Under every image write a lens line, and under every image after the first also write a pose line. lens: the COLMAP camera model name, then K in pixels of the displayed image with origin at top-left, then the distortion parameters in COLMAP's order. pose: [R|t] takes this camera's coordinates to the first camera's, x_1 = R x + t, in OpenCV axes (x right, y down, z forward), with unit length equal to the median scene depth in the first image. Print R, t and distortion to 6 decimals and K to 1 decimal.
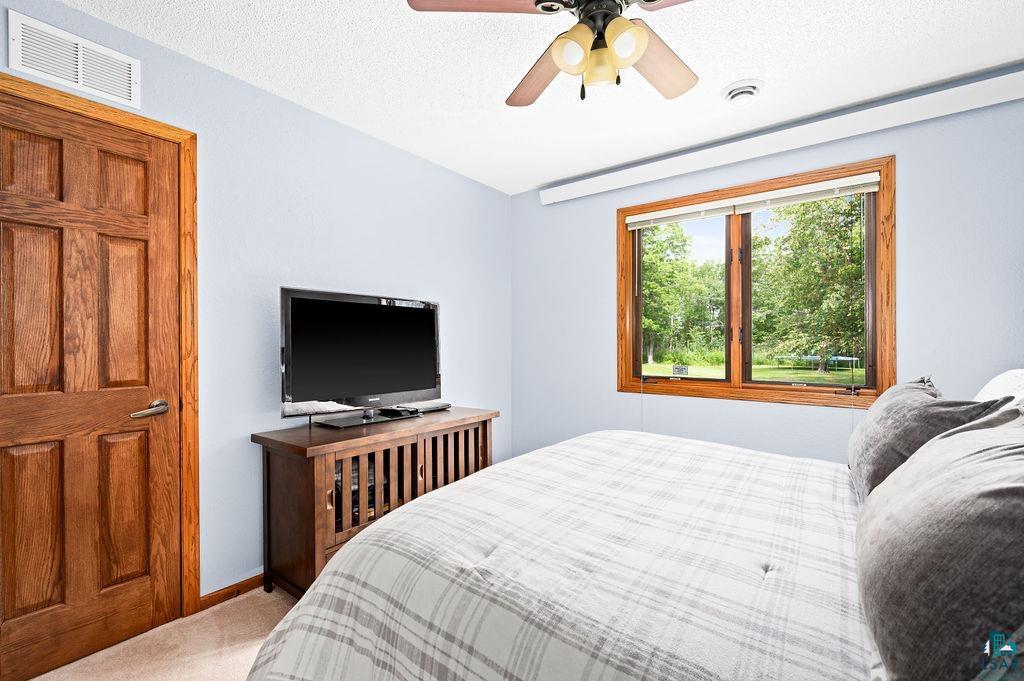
lens RADIAL K [[442.0, 0, 515.0], [0, 442.0, 337.3], [0, 0, 1]] dist [-0.001591, -0.000116]
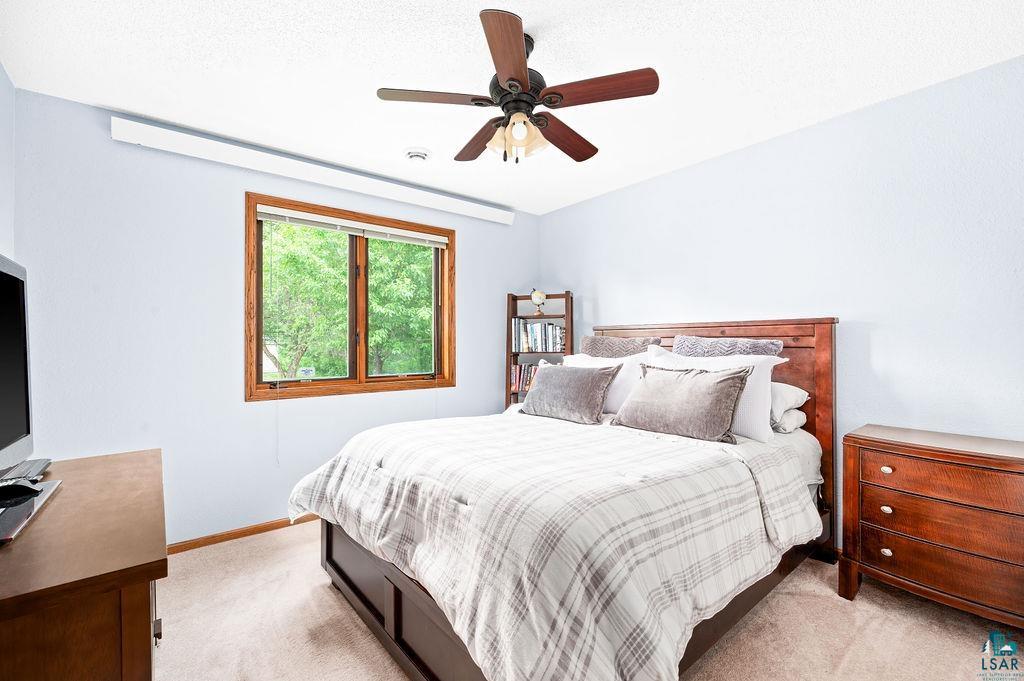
lens RADIAL K [[442.0, 0, 515.0], [0, 442.0, 337.3], [0, 0, 1]] dist [-0.001591, -0.000116]
pose [[0.234278, 0.015596, 0.972044, -0.581267], [-0.008052, 0.999868, -0.014101, 0.004806], [-0.972136, -0.004523, 0.234373, 0.338983]]
